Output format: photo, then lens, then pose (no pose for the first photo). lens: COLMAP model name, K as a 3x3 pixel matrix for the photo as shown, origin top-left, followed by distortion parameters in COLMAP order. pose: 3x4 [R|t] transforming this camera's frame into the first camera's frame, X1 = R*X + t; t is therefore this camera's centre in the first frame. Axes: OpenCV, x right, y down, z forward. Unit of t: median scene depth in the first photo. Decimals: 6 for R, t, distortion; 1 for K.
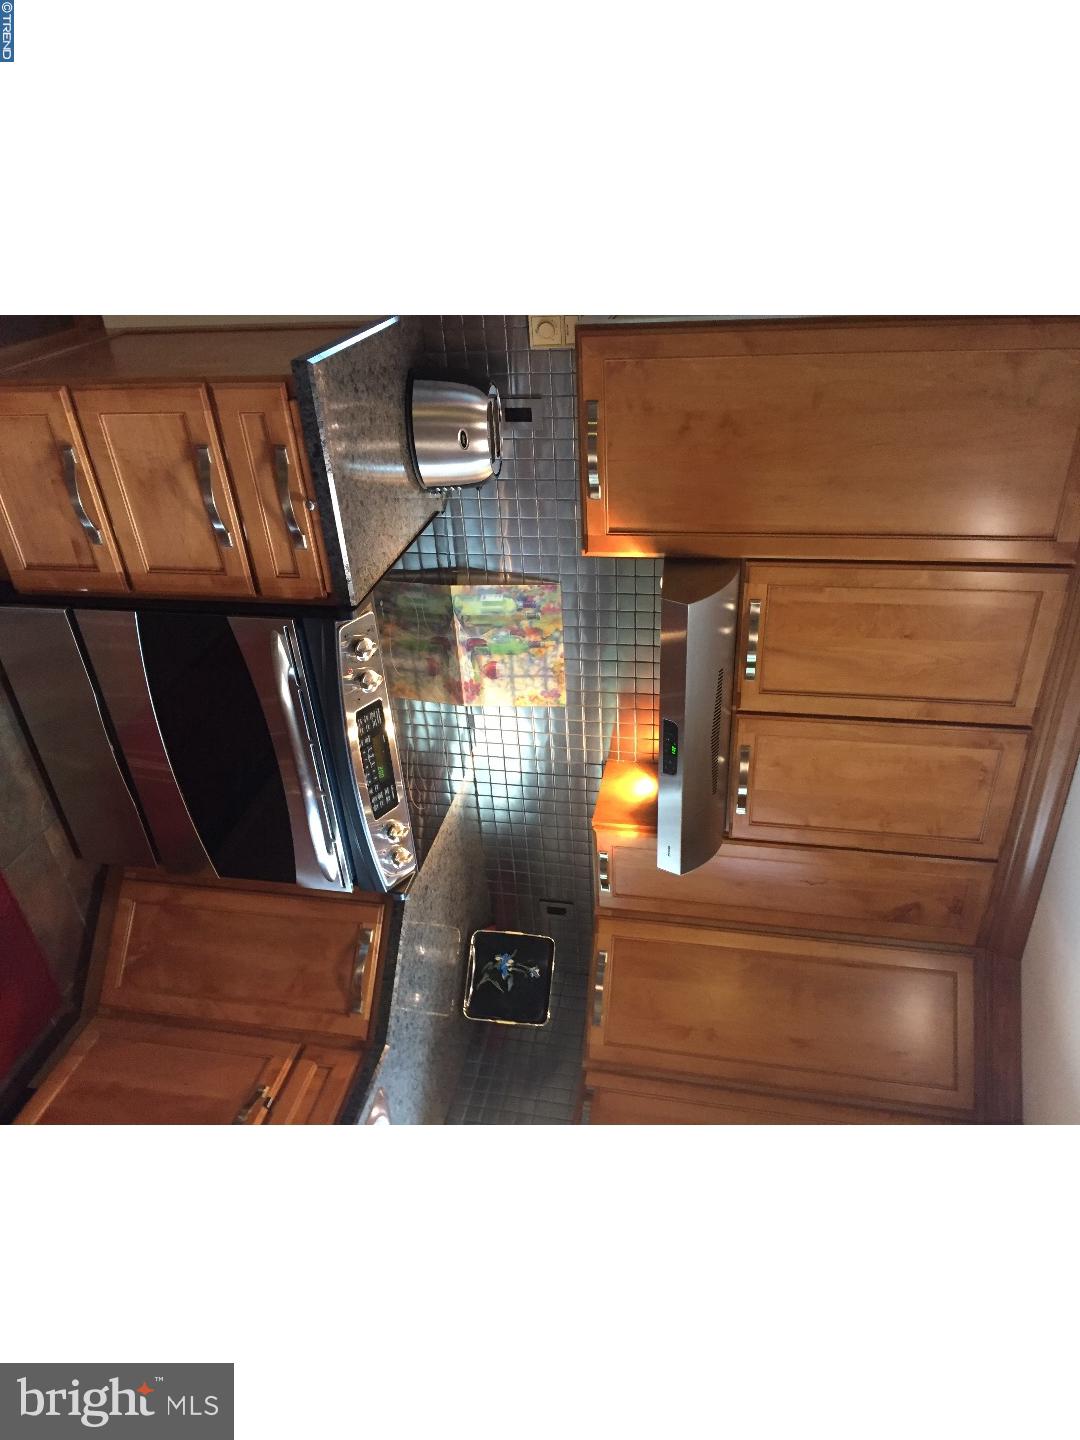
lens RADIAL K [[927.1, 0, 550.7], [0, 927.1, 722.5], [0, 0, 1]] dist [0.056962, -0.066623]
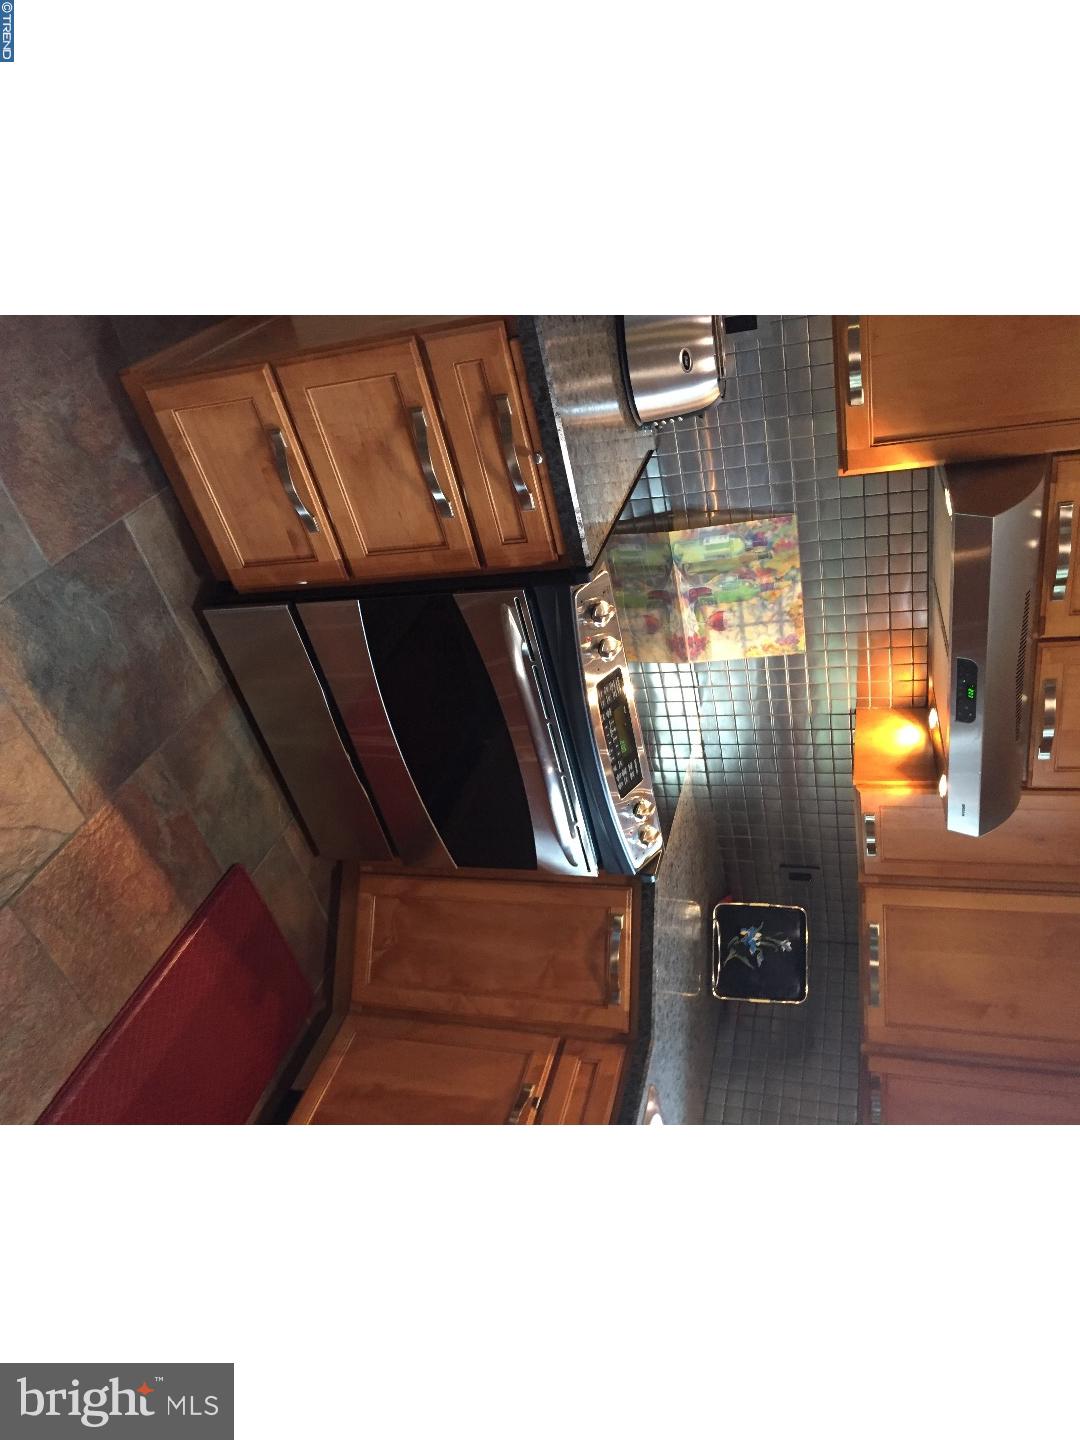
lens RADIAL K [[927.1, 0, 542.9], [0, 927.1, 719.6], [0, 0, 1]] dist [0.056962, -0.066623]
pose [[0.982357, -0.086559, -0.165777, -0.103585], [0.094795, 0.994593, 0.042416, -0.018083], [0.161209, -0.057383, 0.985251, 0.090757]]
